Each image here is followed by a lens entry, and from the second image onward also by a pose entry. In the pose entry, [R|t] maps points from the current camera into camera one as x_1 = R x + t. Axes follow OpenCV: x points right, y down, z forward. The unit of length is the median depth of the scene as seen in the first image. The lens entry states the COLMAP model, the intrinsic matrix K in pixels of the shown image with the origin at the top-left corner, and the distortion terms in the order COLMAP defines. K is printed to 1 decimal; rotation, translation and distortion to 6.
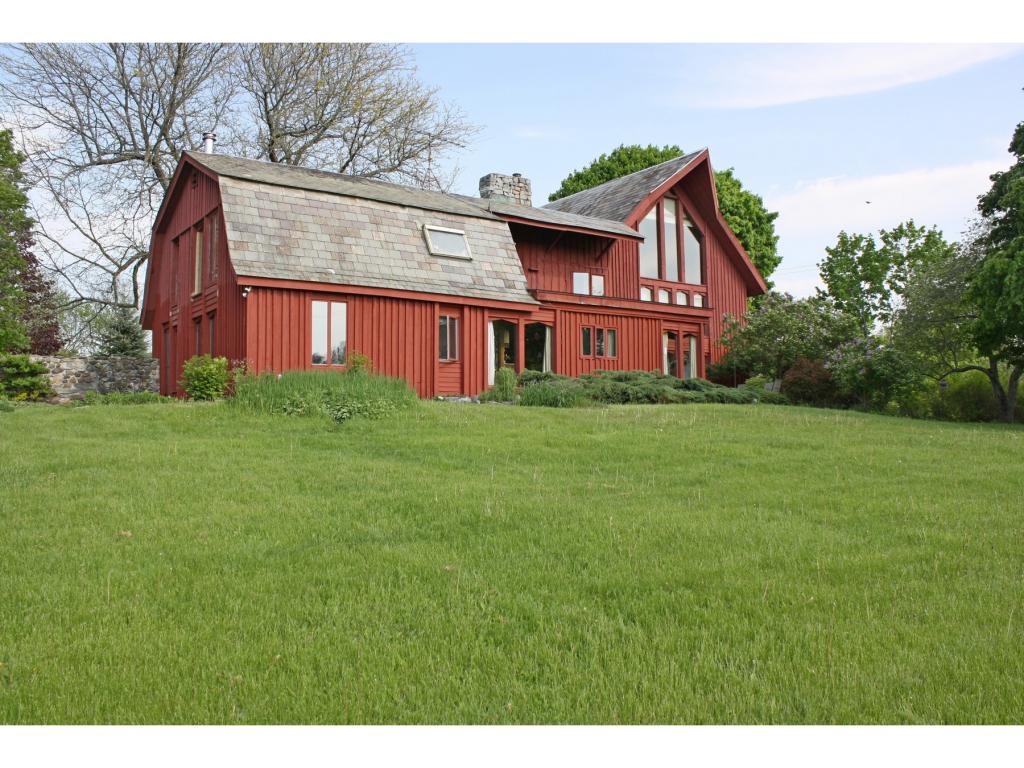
lens RADIAL K [[856.0, 0, 511.1], [0, 856.0, 383.2], [0, 0, 1]] dist [-0.144768, 0.110259]
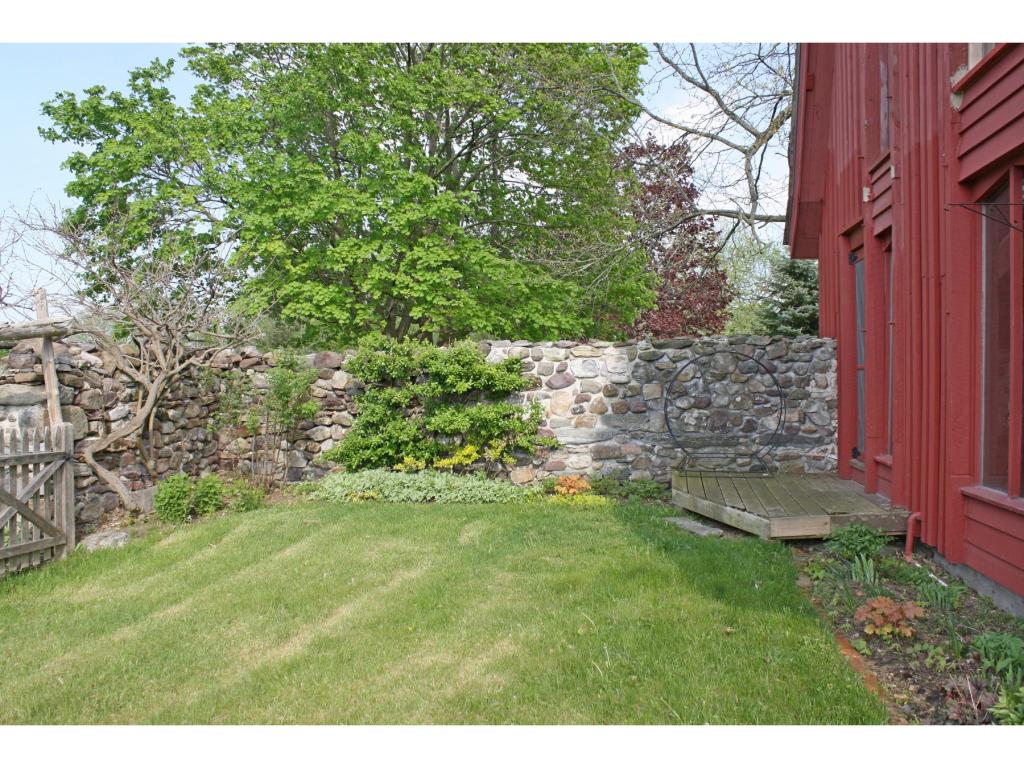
lens RADIAL K [[856.0, 0, 511.8], [0, 856.0, 382.7], [0, 0, 1]] dist [-0.144768, 0.110259]
pose [[0.700723, 0.020366, -0.713142, -0.282834], [0.025047, 0.998274, 0.053119, -0.034844], [0.712993, -0.055084, 0.699004, 0.700473]]
